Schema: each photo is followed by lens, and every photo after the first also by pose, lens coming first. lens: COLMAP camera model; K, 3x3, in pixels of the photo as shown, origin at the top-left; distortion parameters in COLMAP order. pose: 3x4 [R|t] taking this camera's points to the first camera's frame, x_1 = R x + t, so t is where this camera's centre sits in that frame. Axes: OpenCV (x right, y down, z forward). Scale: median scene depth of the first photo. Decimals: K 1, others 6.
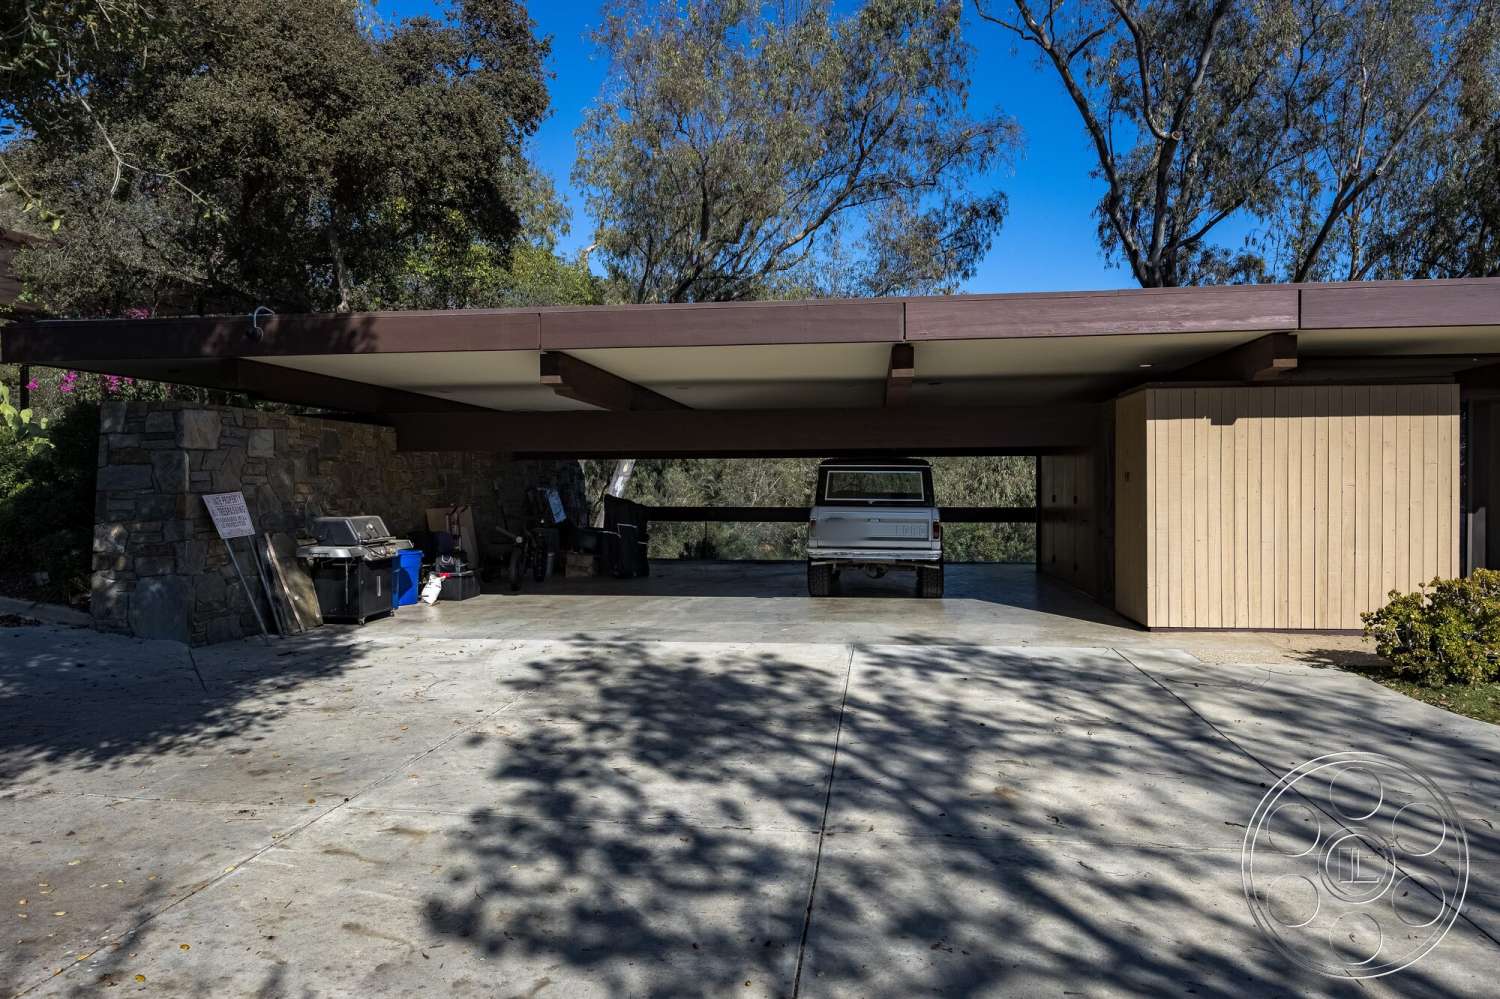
lens RADIAL K [[914.4, 0, 778.6], [0, 914.4, 483.1], [0, 0, 1]] dist [-0.003675, -0.002216]
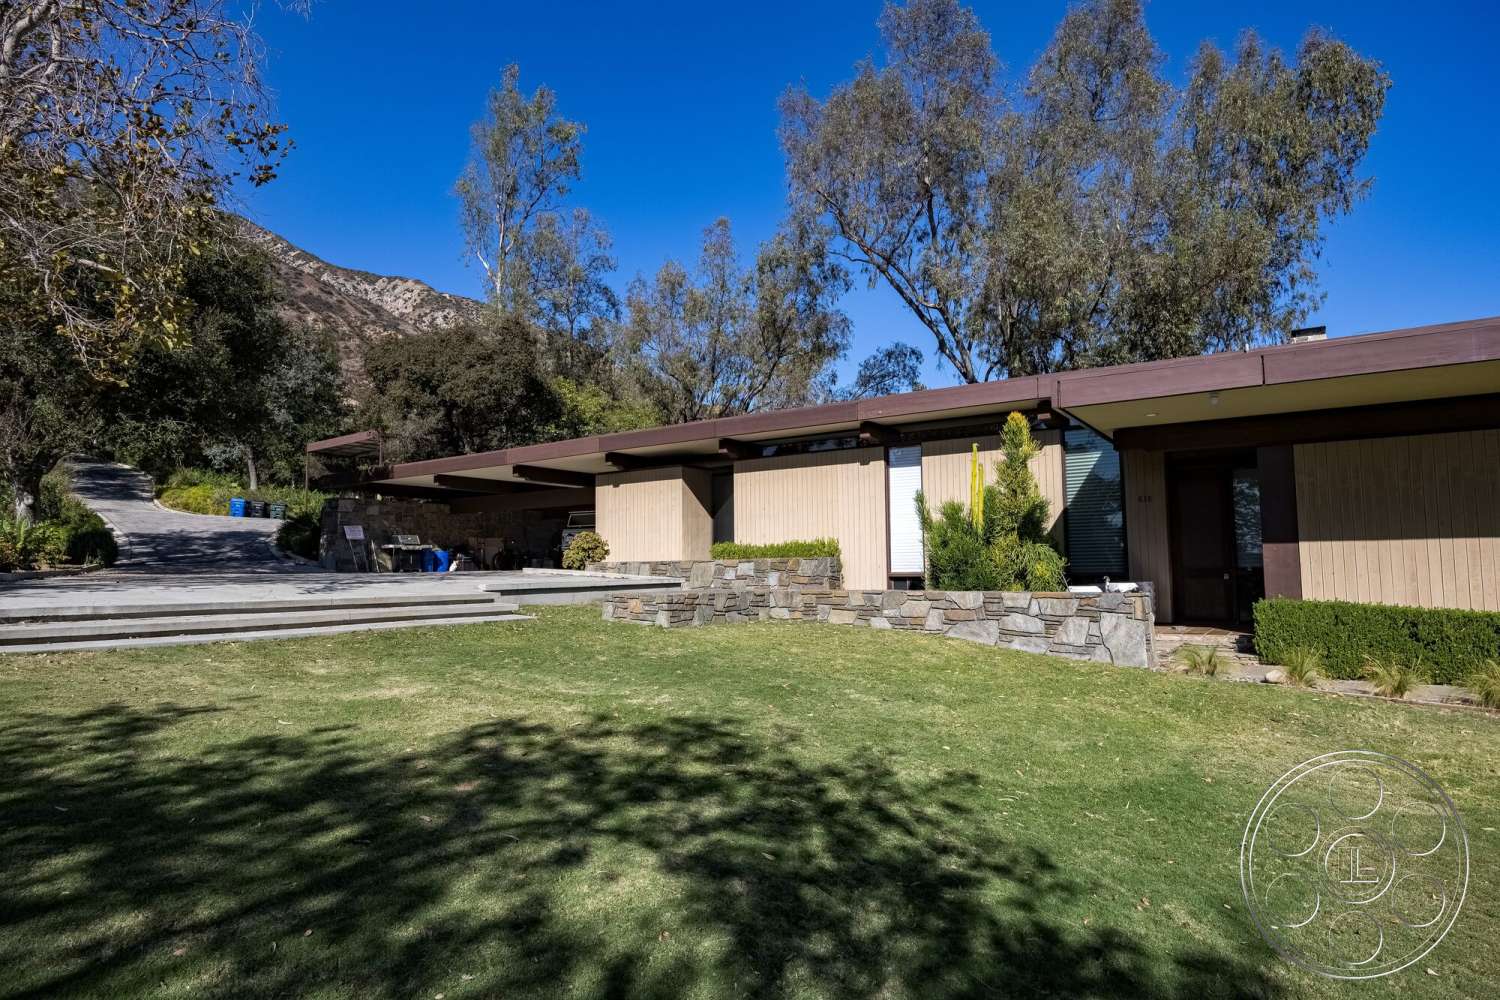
lens RADIAL K [[807.0, 0, 750.0], [0, 807.0, 500.0], [0, 0, 1]] dist [-0.001980, -0.000589]
pose [[0.898219, -0.047044, -0.437023, 1.797007], [0.011154, 0.996375, -0.084331, 0.168238], [0.439406, 0.070873, 0.895488, -0.880073]]
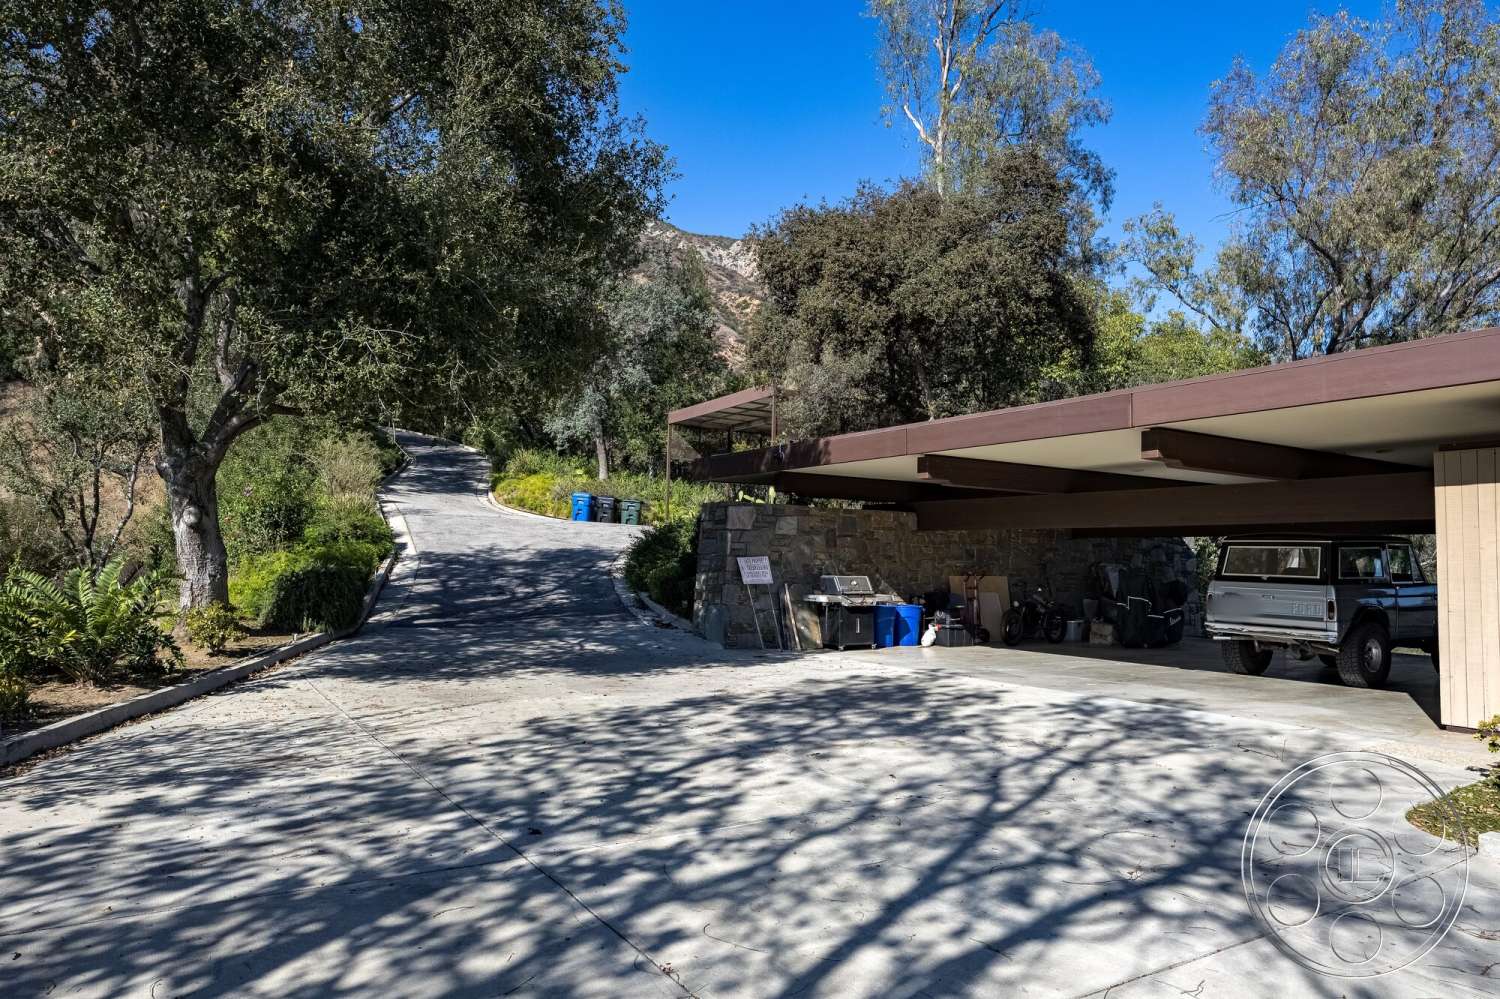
lens RADIAL K [[914.4, 0, 778.6], [0, 914.4, 483.1], [0, 0, 1]] dist [-0.003675, -0.002216]
pose [[0.673946, -0.046742, -0.737301, 0.603025], [-0.019688, 0.996506, -0.081171, 0.011381], [0.738518, 0.069221, 0.670671, -0.062557]]
